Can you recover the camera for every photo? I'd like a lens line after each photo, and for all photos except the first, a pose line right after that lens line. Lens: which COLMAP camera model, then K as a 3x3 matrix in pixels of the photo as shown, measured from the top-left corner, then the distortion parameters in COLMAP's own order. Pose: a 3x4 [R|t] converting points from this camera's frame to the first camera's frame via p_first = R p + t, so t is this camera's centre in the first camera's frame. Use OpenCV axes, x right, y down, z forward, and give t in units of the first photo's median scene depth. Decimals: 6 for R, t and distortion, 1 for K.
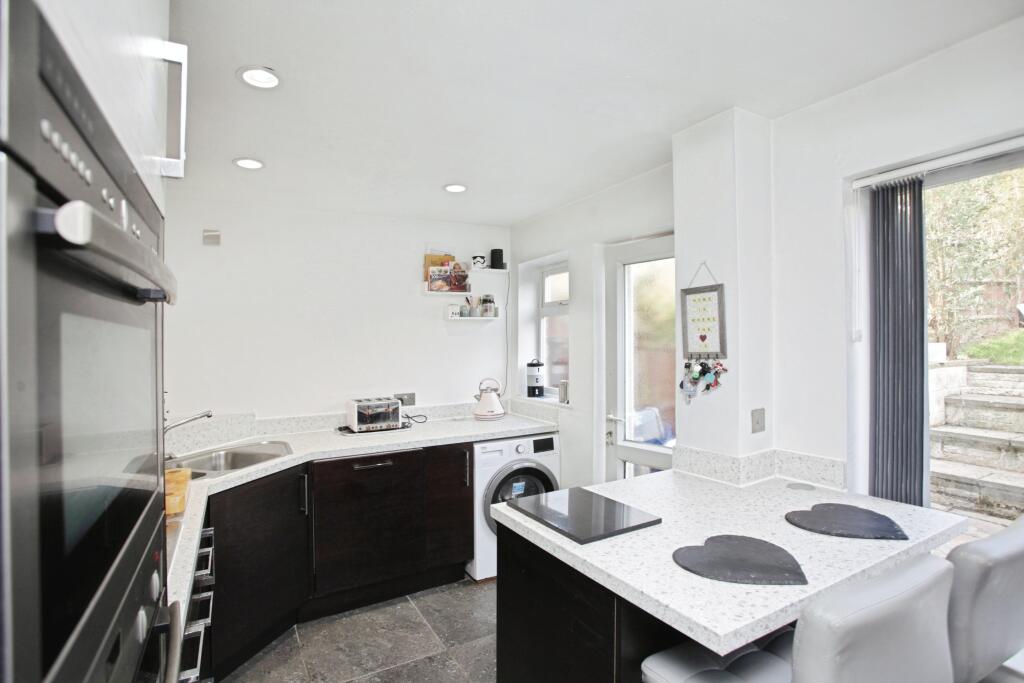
lens RADIAL K [[506.3, 0, 509.6], [0, 506.3, 341.2], [0, 0, 1]] dist [-0.061175, 0.030004]
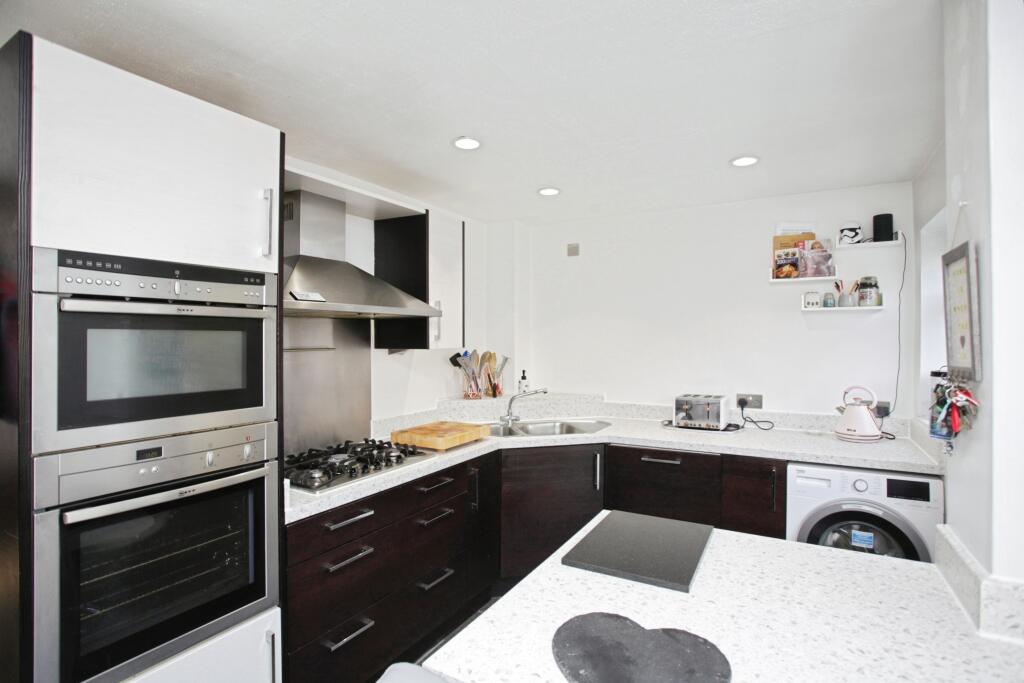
lens RADIAL K [[506.3, 0, 509.6], [0, 506.3, 341.2], [0, 0, 1]] dist [-0.061175, 0.030004]
pose [[0.517359, 0.024865, -0.855407, 0.335044], [-0.008893, 0.999680, 0.023681, -0.009172], [0.855722, -0.004644, 0.517415, 0.171011]]
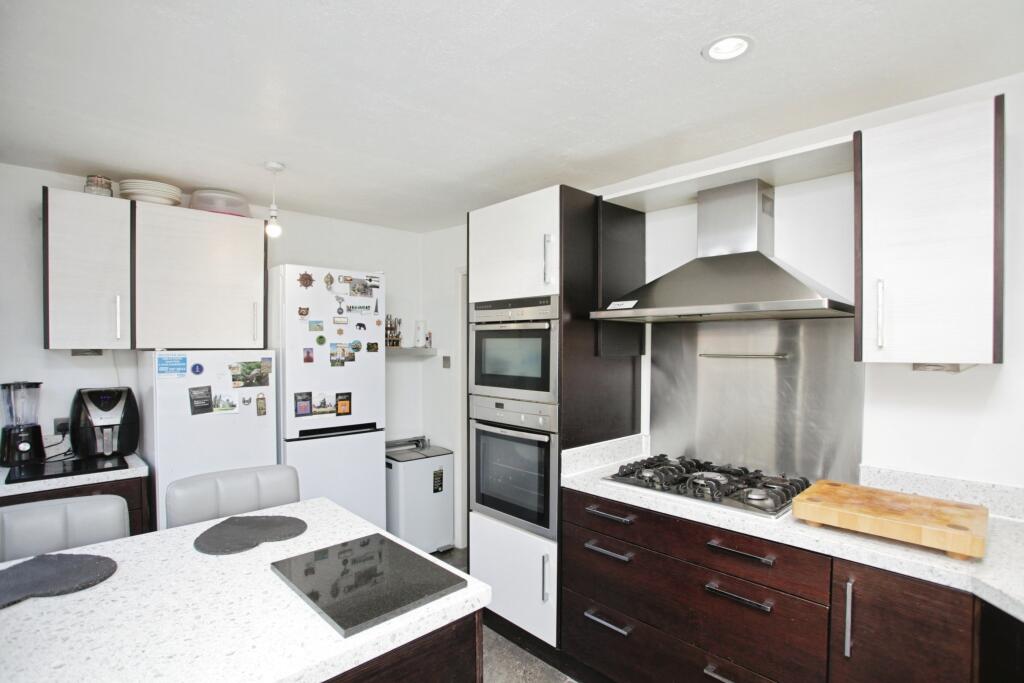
lens RADIAL K [[520.5, 0, 511.4], [0, 520.5, 363.2], [0, 0, 1]] dist [-0.083379, 0.040655]
pose [[-0.969133, 0.028433, -0.244892, 0.049175], [0.018873, 0.998969, 0.041294, -0.002136], [0.245814, 0.035397, -0.968670, 0.811235]]
